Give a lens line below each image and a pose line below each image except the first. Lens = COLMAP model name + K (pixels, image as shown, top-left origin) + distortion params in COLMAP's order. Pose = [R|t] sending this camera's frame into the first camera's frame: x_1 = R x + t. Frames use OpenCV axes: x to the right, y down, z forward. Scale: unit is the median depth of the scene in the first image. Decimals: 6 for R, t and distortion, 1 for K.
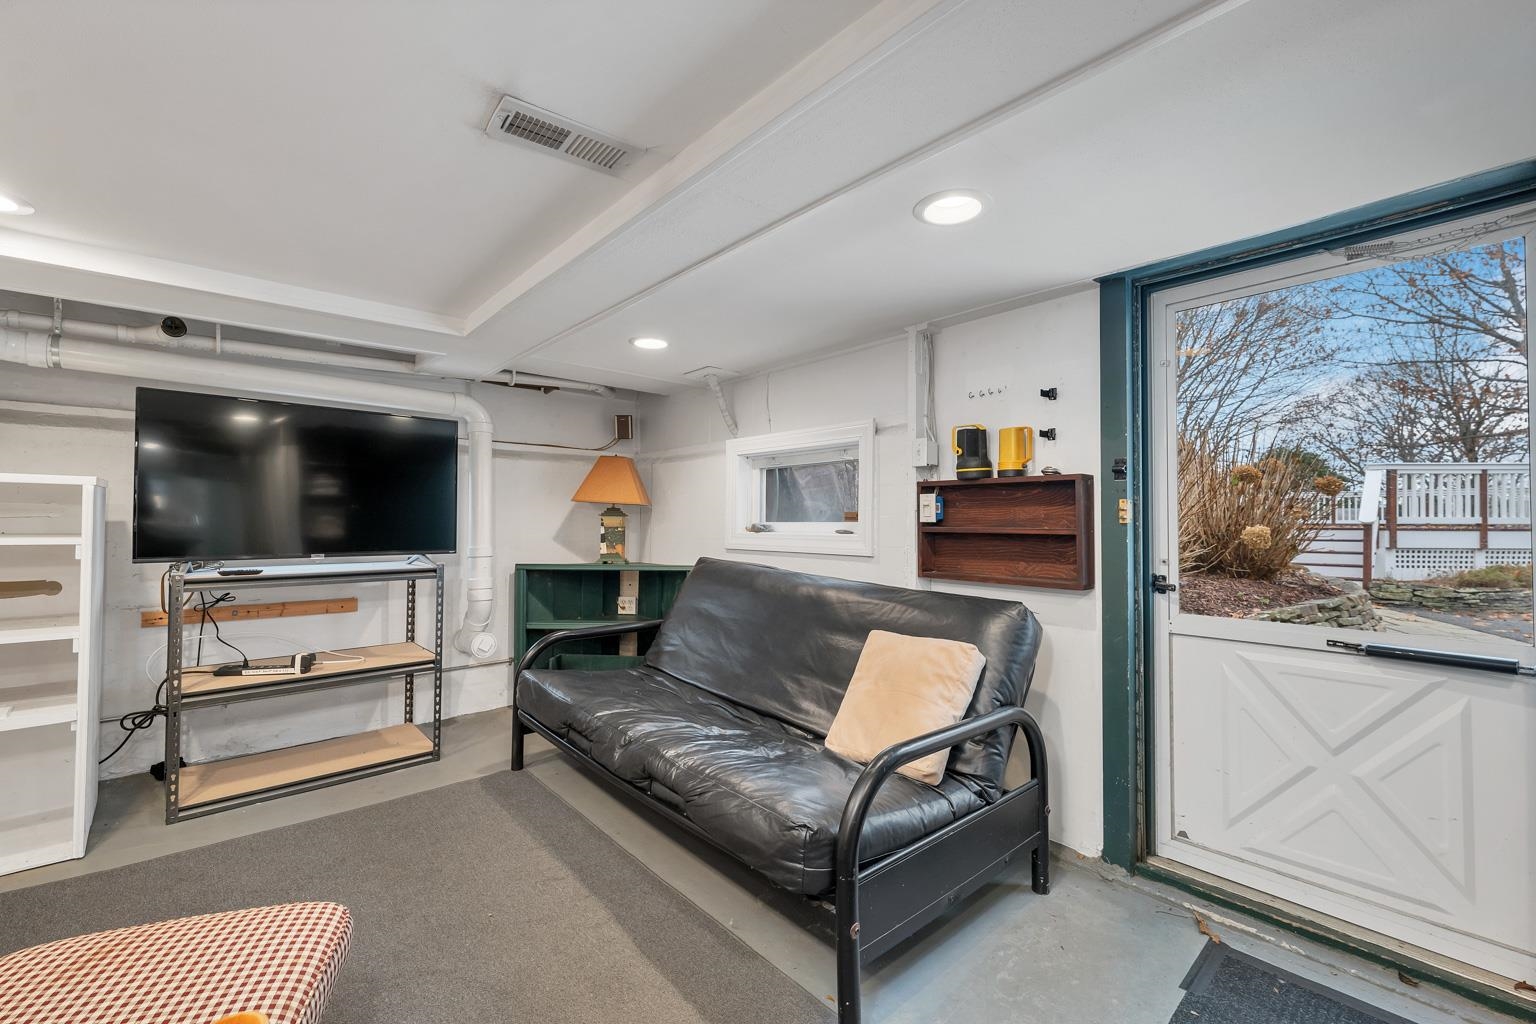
lens RADIAL K [[638.0, 0, 768.0], [0, 638.0, 512.0], [0, 0, 1]] dist [0.000119, 0.000079]
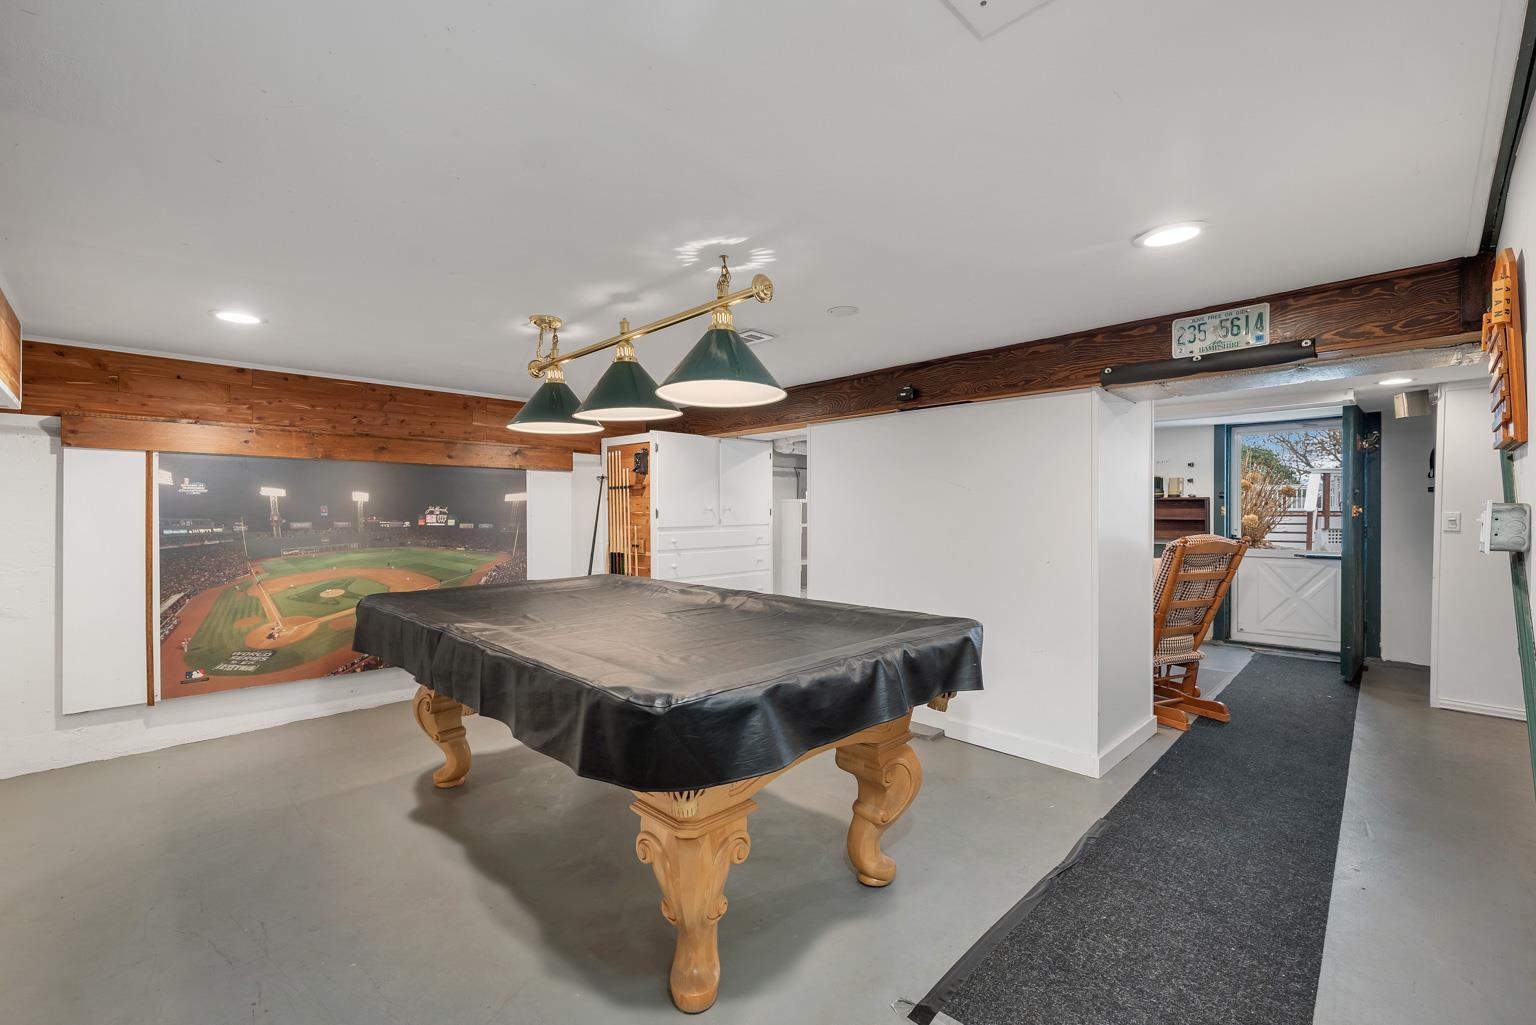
lens RADIAL K [[638.0, 0, 768.0], [0, 638.0, 512.5], [0, 0, 1]] dist [0.000119, 0.000079]
pose [[0.998807, -0.001823, 0.048790, -1.343638], [0.000726, 0.999747, 0.022494, -0.052018], [-0.048819, -0.022432, 0.998556, -1.442555]]
